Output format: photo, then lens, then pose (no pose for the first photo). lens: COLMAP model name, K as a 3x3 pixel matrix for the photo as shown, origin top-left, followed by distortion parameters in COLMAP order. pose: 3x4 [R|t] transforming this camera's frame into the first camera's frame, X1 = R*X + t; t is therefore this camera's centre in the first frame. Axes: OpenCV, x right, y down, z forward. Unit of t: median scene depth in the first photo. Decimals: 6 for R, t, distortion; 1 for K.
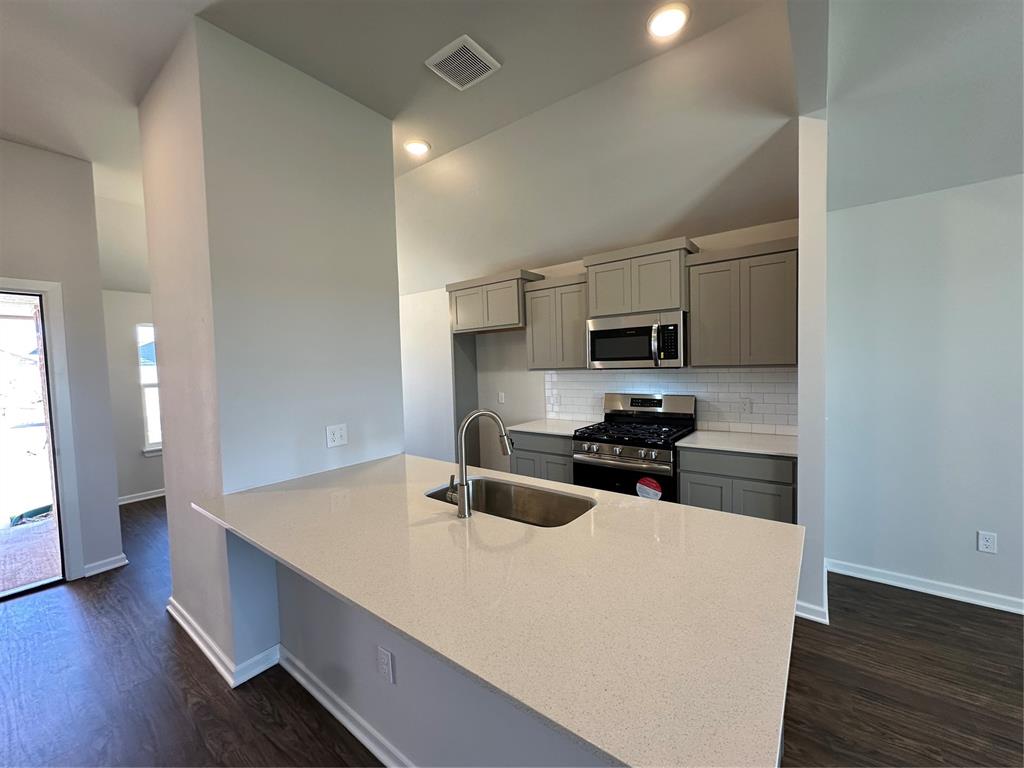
lens RADIAL K [[409.4, 0, 513.9], [0, 409.4, 382.5], [0, 0, 1]] dist [-0.002352, -0.000258]
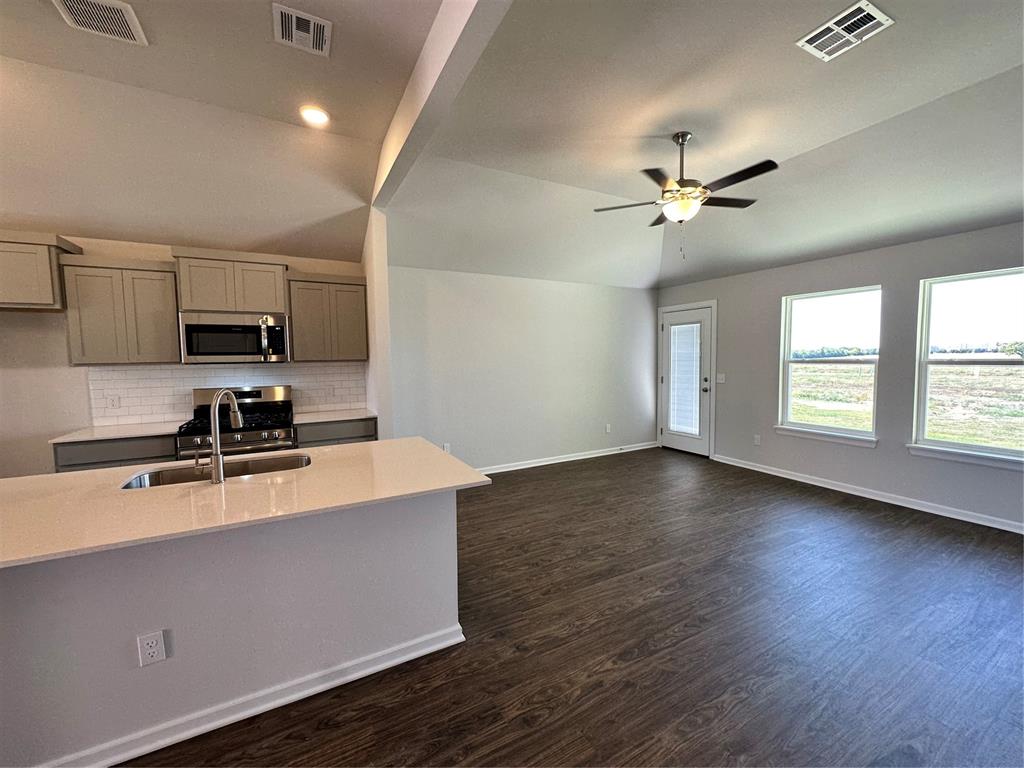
lens RADIAL K [[409.4, 0, 506.5], [0, 409.4, 385.1], [0, 0, 1]] dist [-0.002352, -0.000258]
pose [[0.424497, -0.037955, 0.904634, -0.392432], [0.043525, 0.998821, 0.021483, 0.032261], [-0.904383, 0.030255, 0.425648, -0.104559]]
